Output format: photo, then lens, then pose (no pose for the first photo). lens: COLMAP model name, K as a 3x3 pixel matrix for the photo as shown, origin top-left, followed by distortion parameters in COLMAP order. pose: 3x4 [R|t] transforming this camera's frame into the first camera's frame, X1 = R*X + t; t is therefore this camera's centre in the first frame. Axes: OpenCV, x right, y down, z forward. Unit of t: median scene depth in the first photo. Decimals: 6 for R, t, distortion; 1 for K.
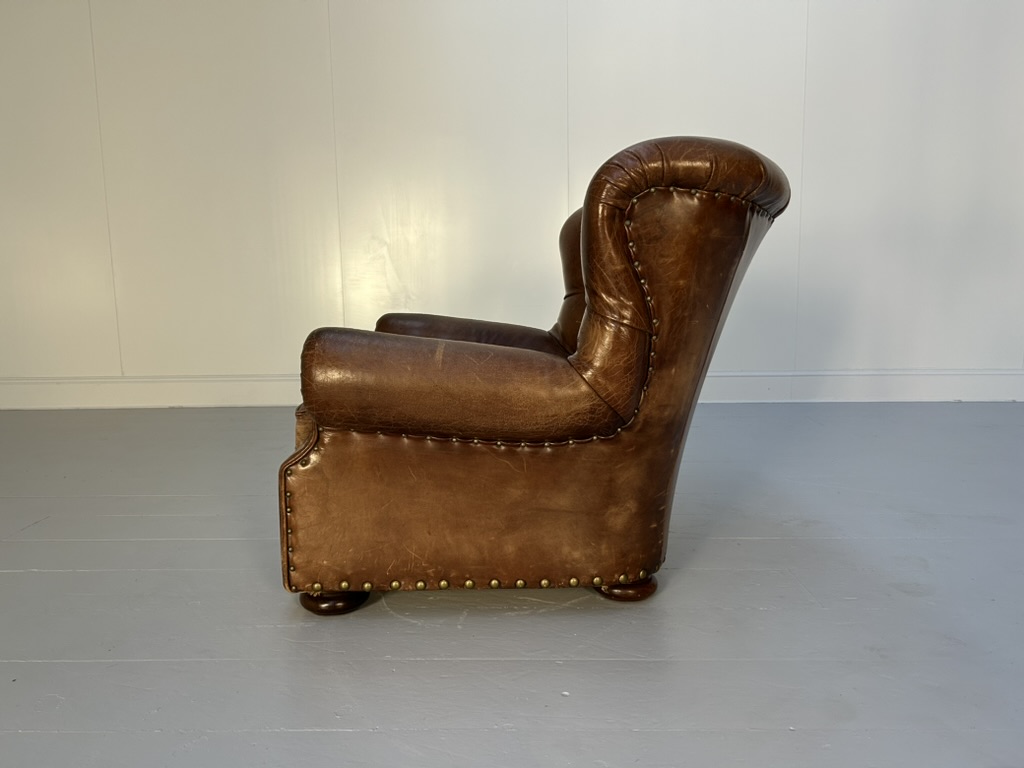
lens RADIAL K [[774.5, 0, 510.7], [0, 774.5, 392.5], [0, 0, 1]] dist [0.047783, -0.060058]
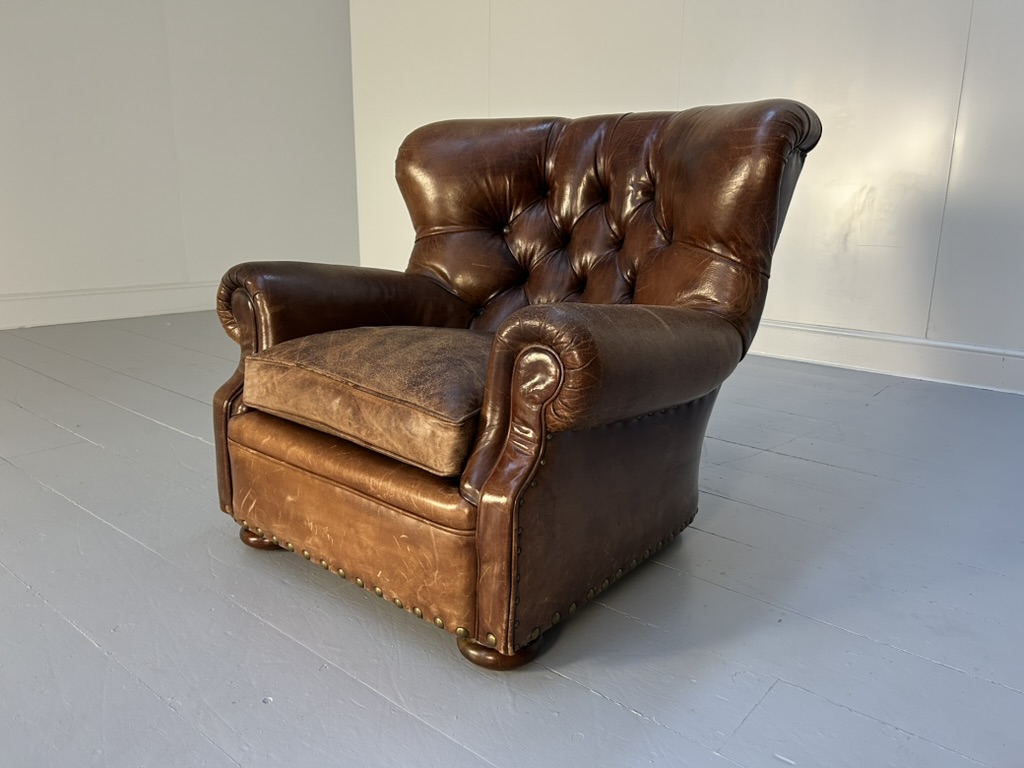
lens RADIAL K [[774.5, 0, 516.5], [0, 774.5, 384.7], [0, 0, 1]] dist [0.047783, -0.060058]
pose [[0.774128, 0.173753, -0.608717, 0.707653], [-0.114723, 0.984178, 0.135028, -0.115561], [0.622547, -0.034695, 0.781813, 0.442247]]
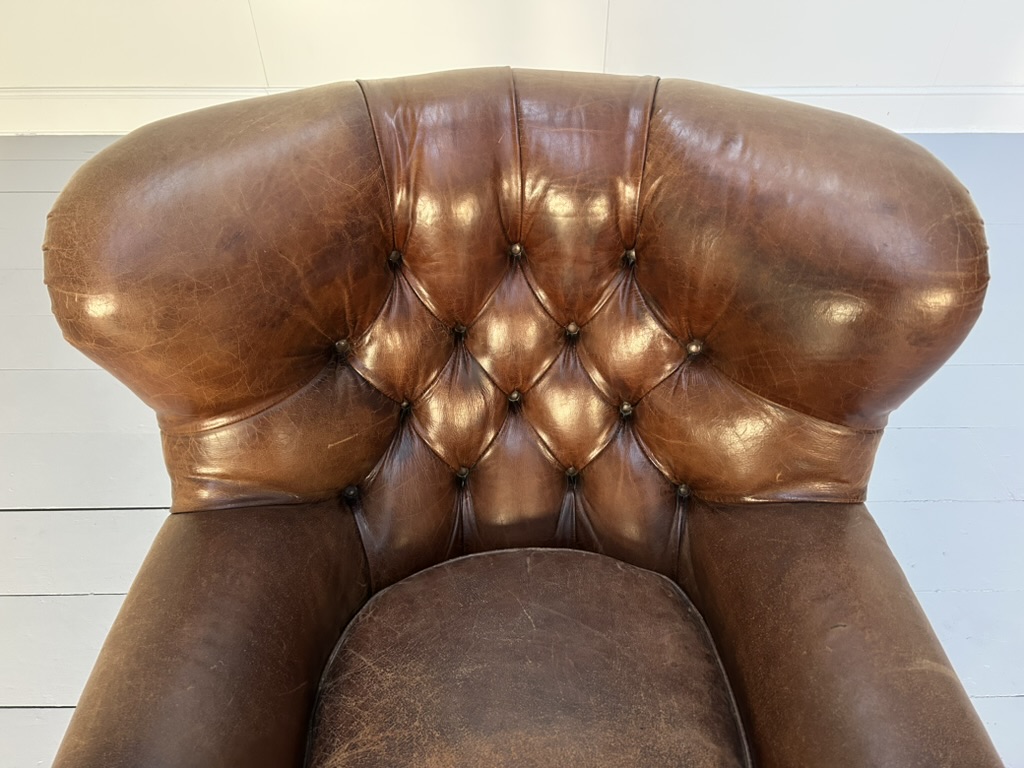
lens RADIAL K [[774.5, 0, 515.7], [0, 774.5, 378.9], [0, 0, 1]] dist [0.047783, -0.060058]
pose [[0.999586, -0.006879, 0.027921, -0.057754], [-0.010284, 0.821222, 0.570516, -0.600100], [-0.026853, -0.570567, 0.820812, 0.896371]]
